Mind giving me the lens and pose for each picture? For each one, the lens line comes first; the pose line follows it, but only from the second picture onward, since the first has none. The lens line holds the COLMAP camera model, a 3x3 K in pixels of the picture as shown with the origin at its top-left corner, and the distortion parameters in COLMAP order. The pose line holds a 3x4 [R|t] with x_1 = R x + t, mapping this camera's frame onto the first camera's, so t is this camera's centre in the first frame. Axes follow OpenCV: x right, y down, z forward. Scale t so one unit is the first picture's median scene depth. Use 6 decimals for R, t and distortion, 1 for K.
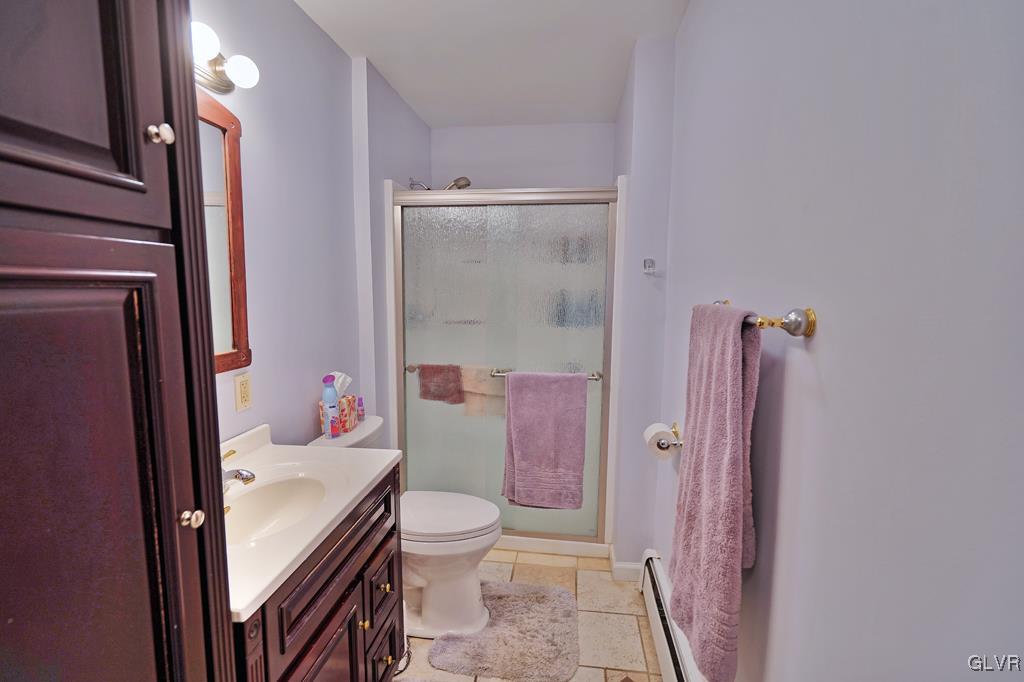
lens RADIAL K [[468.7, 0, 510.7], [0, 468.7, 341.9], [0, 0, 1]] dist [0.006003, 0.001082]
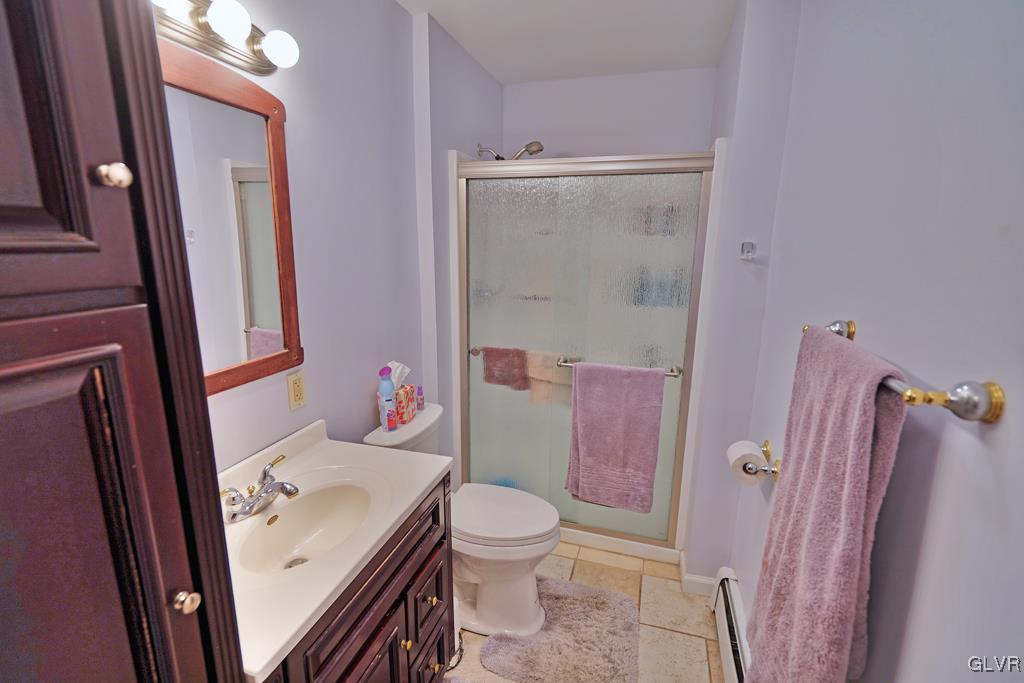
lens RADIAL K [[468.7, 0, 511.0], [0, 468.7, 339.9], [0, 0, 1]] dist [0.006003, 0.001082]
pose [[0.985304, 0.039508, -0.166180, 0.026828], [-0.023113, 0.994773, 0.099459, -0.090640], [0.169241, -0.094157, 0.981067, 0.103833]]
